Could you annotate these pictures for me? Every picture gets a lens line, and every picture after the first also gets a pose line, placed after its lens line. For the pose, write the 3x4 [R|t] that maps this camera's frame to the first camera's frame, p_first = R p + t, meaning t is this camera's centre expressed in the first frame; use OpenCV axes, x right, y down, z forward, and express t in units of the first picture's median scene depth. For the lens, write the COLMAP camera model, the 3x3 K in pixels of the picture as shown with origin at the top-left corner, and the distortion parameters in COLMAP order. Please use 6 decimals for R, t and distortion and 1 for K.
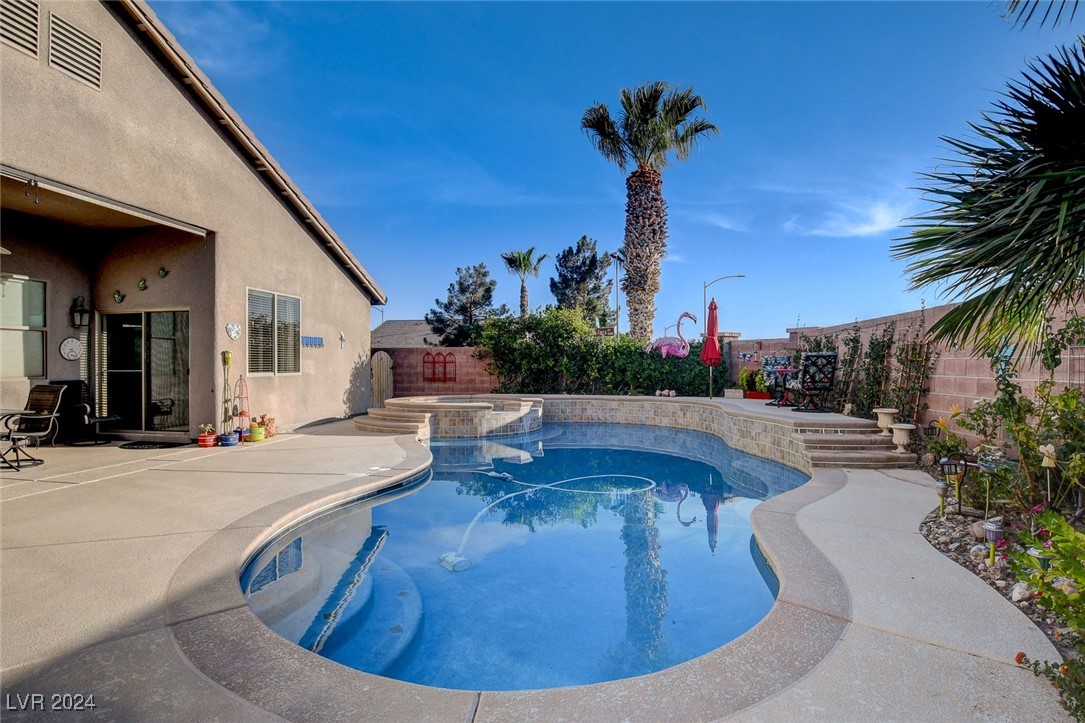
lens RADIAL K [[547.2, 0, 542.7], [0, 547.2, 360.8], [0, 0, 1]] dist [-0.018561, -0.000388]
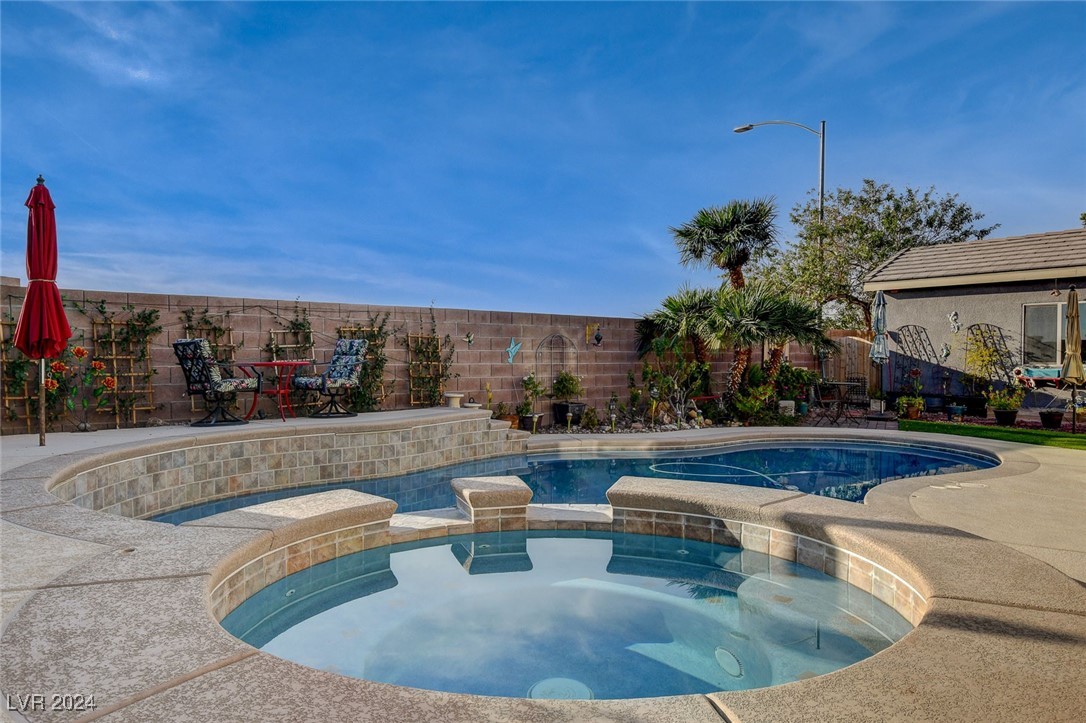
lens RADIAL K [[719.4, 0, 538.1], [0, 719.4, 370.4], [0, 0, 1]] dist [-0.009130, 0.016177]
pose [[-0.761941, -0.012327, 0.647529, -0.250906], [-0.004138, 0.999891, 0.014165, 0.008672], [-0.647633, 0.008114, -0.761909, 1.050260]]
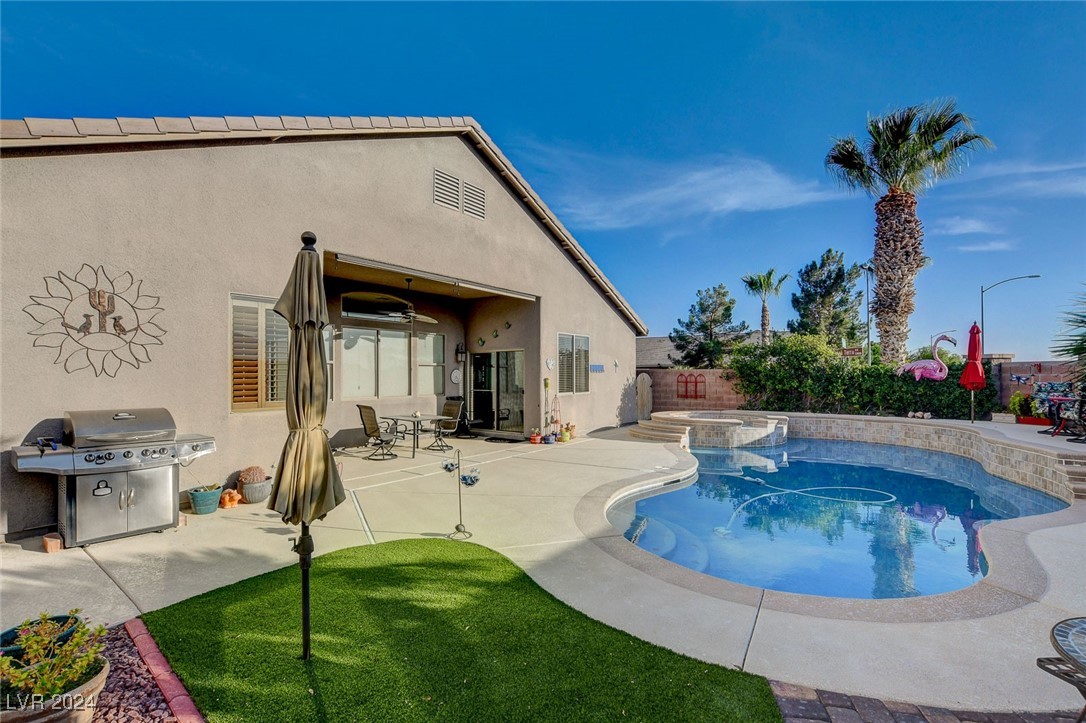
lens RADIAL K [[503.2, 0, 538.5], [0, 503.2, 373.4], [0, 0, 1]] dist [-0.034644, 0.007816]
pose [[0.898554, -0.000352, -0.438863, -0.009433], [0.002705, 0.999985, 0.004736, -0.025104], [0.438855, -0.005443, 0.898541, -0.142598]]
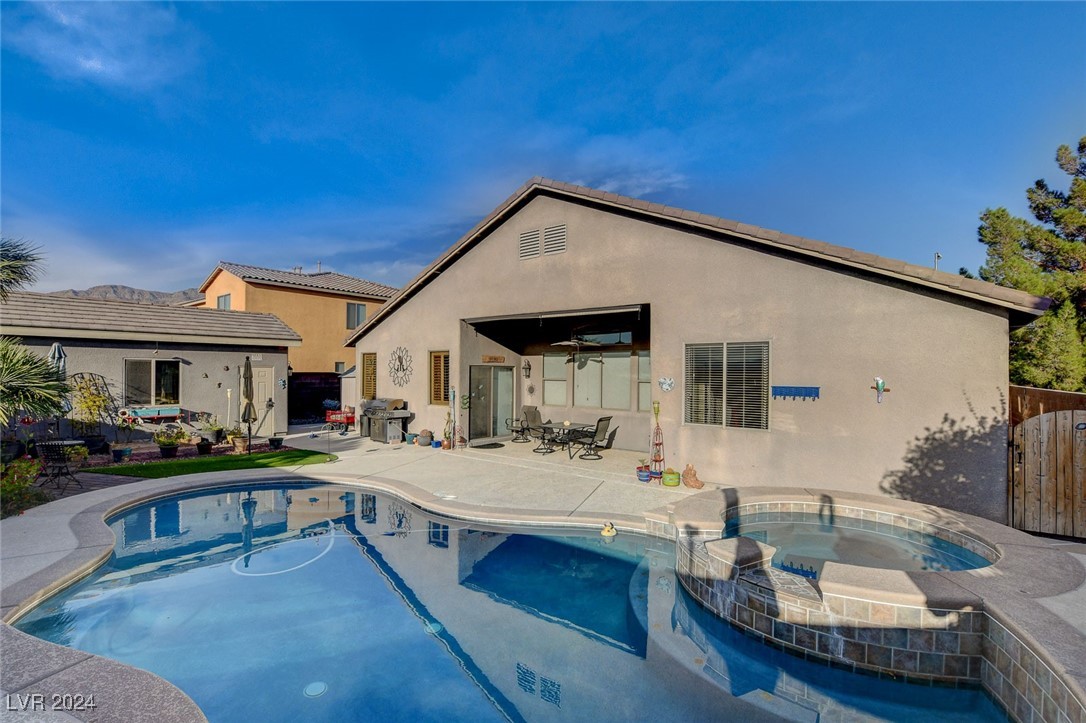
lens RADIAL K [[503.2, 0, 542.5], [0, 503.2, 364.2], [0, 0, 1]] dist [-0.034644, 0.007816]
pose [[-0.488414, -0.014716, -0.872488, 0.324645], [-0.000710, 0.999864, -0.016467, -0.053798], [0.872612, -0.007423, -0.488358, 0.876912]]
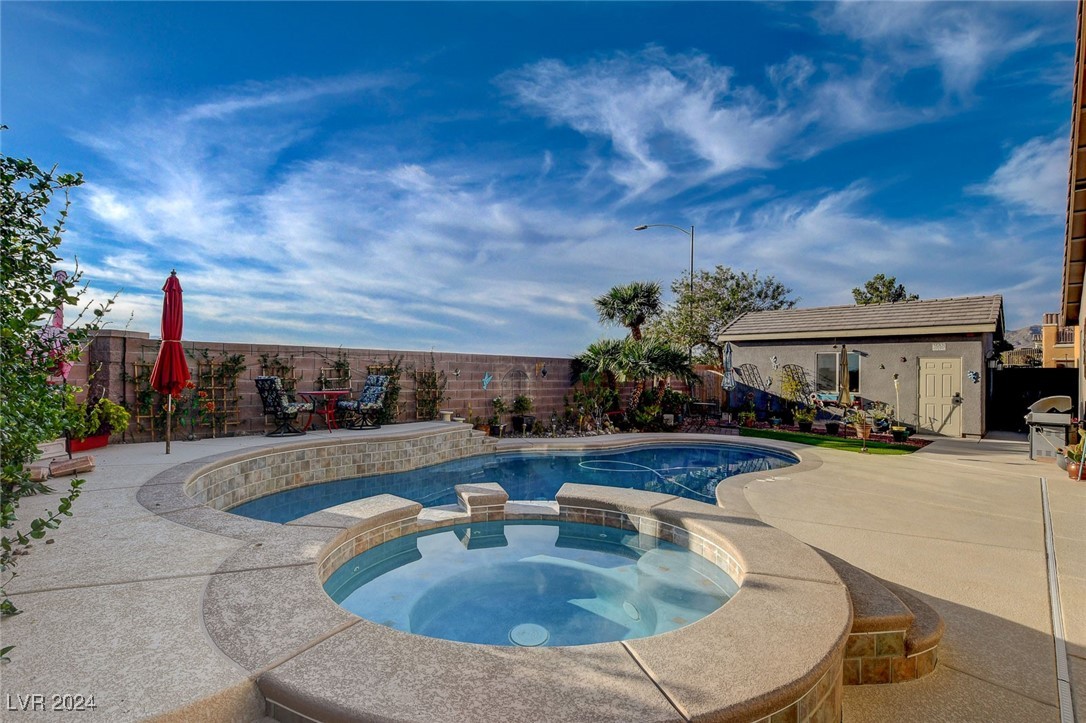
lens RADIAL K [[503.2, 0, 538.7], [0, 503.2, 364.0], [0, 0, 1]] dist [-0.034644, 0.007816]
pose [[-0.810863, -0.001266, 0.585234, -0.262390], [-0.018085, 0.999574, -0.022895, -0.014293], [-0.584956, -0.029149, -0.810541, 1.078738]]
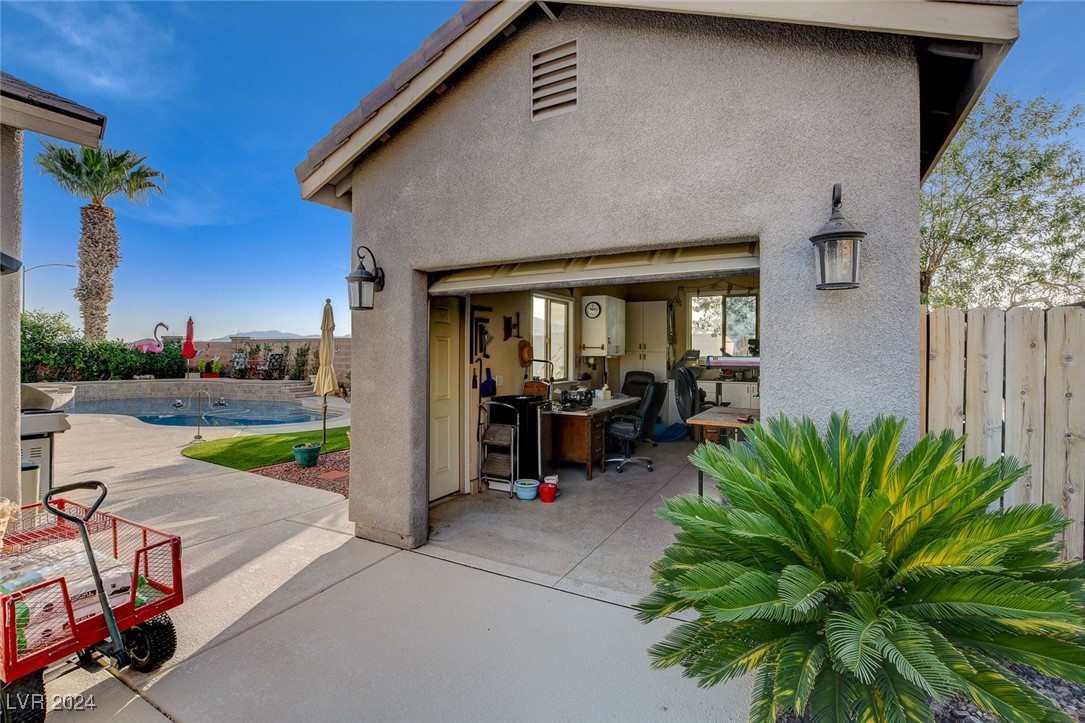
lens RADIAL K [[502.7, 0, 546.4], [0, 502.7, 349.0], [0, 0, 1]] dist [-0.034644, 0.007816]
pose [[0.333091, 0.006878, 0.942870, -0.660549], [-0.009908, 0.999944, -0.003795, -0.021880], [-0.942843, -0.008078, 0.333140, -0.451533]]
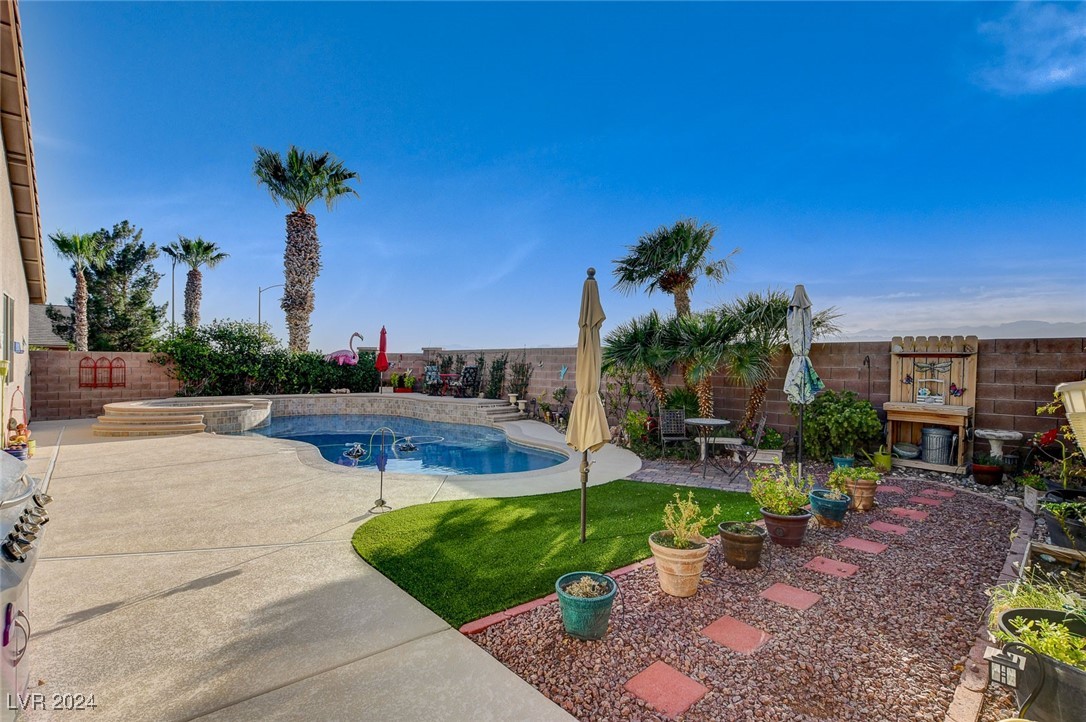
lens RADIAL K [[503.2, 0, 555.0], [0, 503.2, 367.9], [0, 0, 1]] dist [-0.034644, 0.007816]
pose [[0.601161, 0.000458, 0.799128, -0.452682], [-0.016254, 0.999800, 0.011654, -0.021808], [-0.798962, -0.019994, 0.601049, -0.178217]]
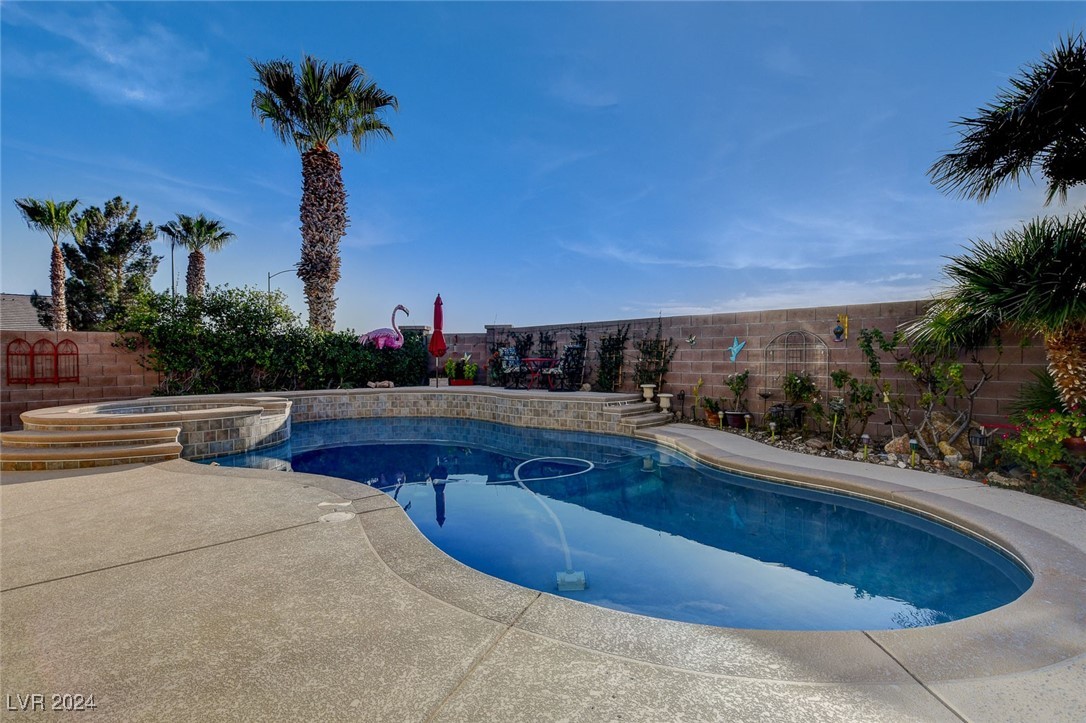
lens RADIAL K [[503.2, 0, 544.4], [0, 503.2, 365.5], [0, 0, 1]] dist [-0.034644, 0.007816]
pose [[0.626680, -0.018277, 0.779062, -0.303104], [-0.000174, 0.999722, 0.023595, 0.002765], [-0.779277, -0.014922, 0.626502, 0.192462]]
